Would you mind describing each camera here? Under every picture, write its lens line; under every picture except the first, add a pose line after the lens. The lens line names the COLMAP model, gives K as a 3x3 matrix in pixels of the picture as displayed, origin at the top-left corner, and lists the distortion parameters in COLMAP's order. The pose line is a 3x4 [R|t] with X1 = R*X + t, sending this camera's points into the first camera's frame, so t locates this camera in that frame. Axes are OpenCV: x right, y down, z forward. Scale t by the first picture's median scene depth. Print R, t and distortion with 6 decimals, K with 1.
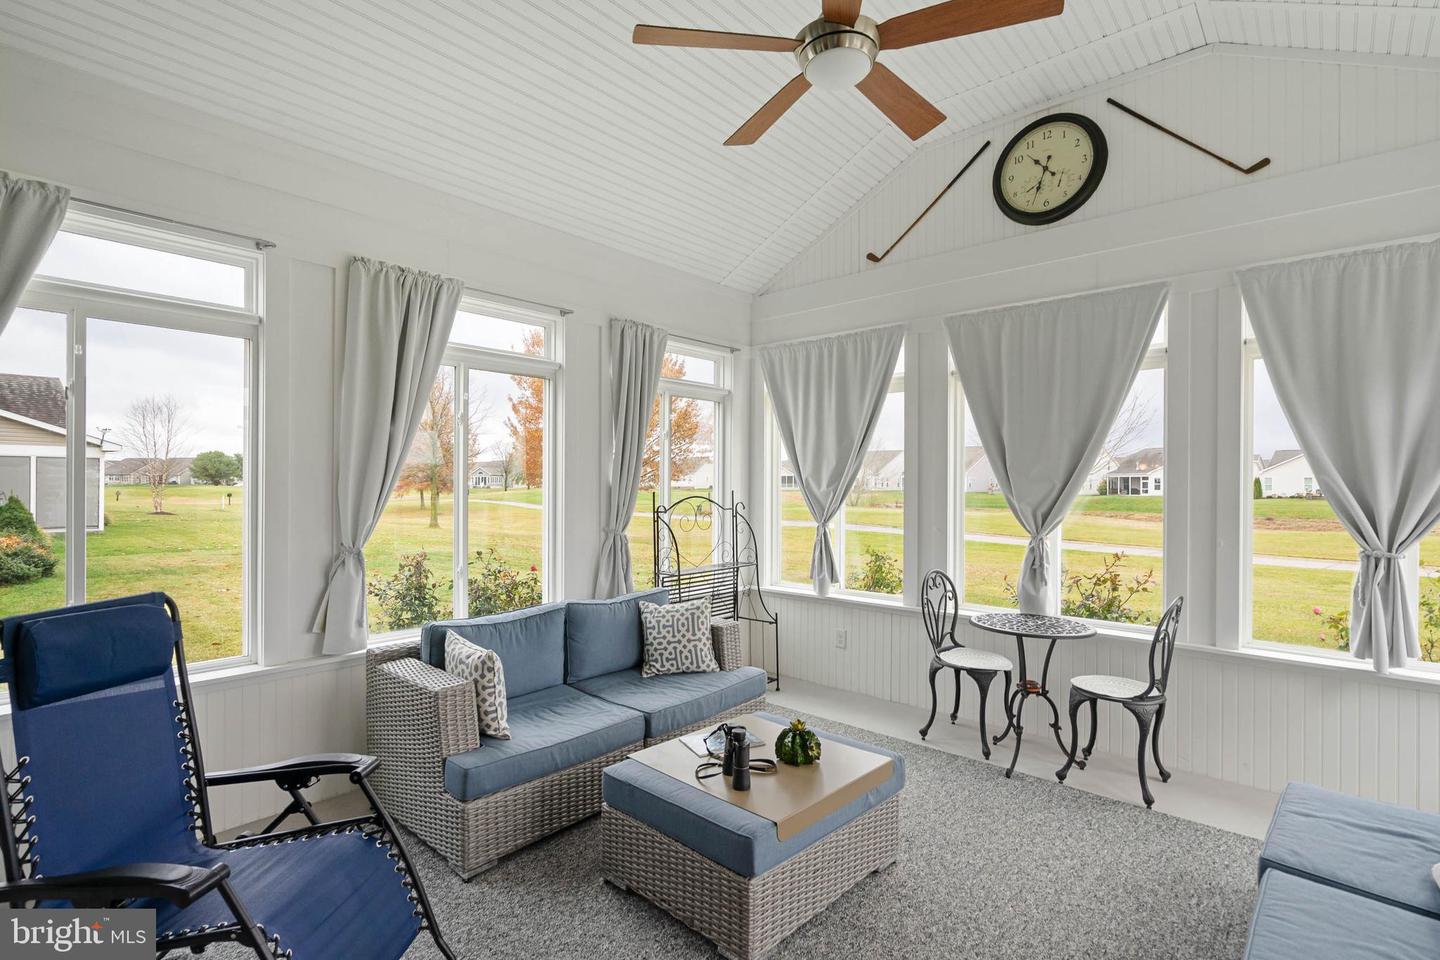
lens RADIAL K [[680.6, 0, 720.0], [0, 680.6, 480.0], [0, 0, 1]] dist [0.000676, 0.000029]
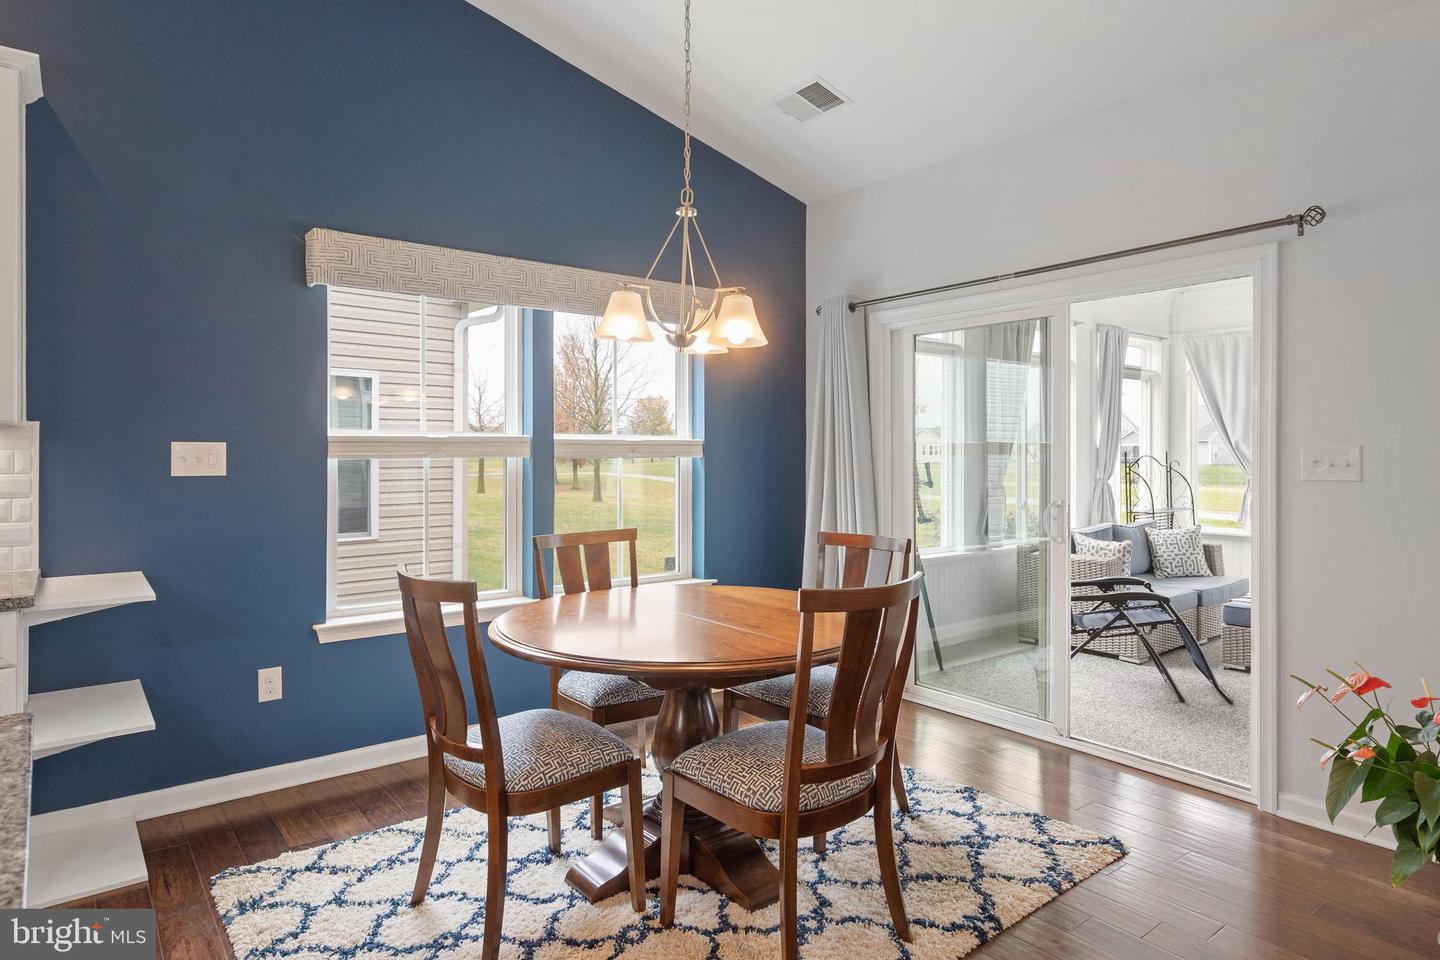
lens RADIAL K [[816.7, 0, 715.9], [0, 816.7, 456.5], [0, 0, 1]] dist [0.009679, 0.000995]
pose [[0.984383, -0.003436, -0.176006, -0.716017], [0.004373, 0.999978, 0.004932, 0.018902], [0.175985, -0.005625, 0.984377, -0.856575]]
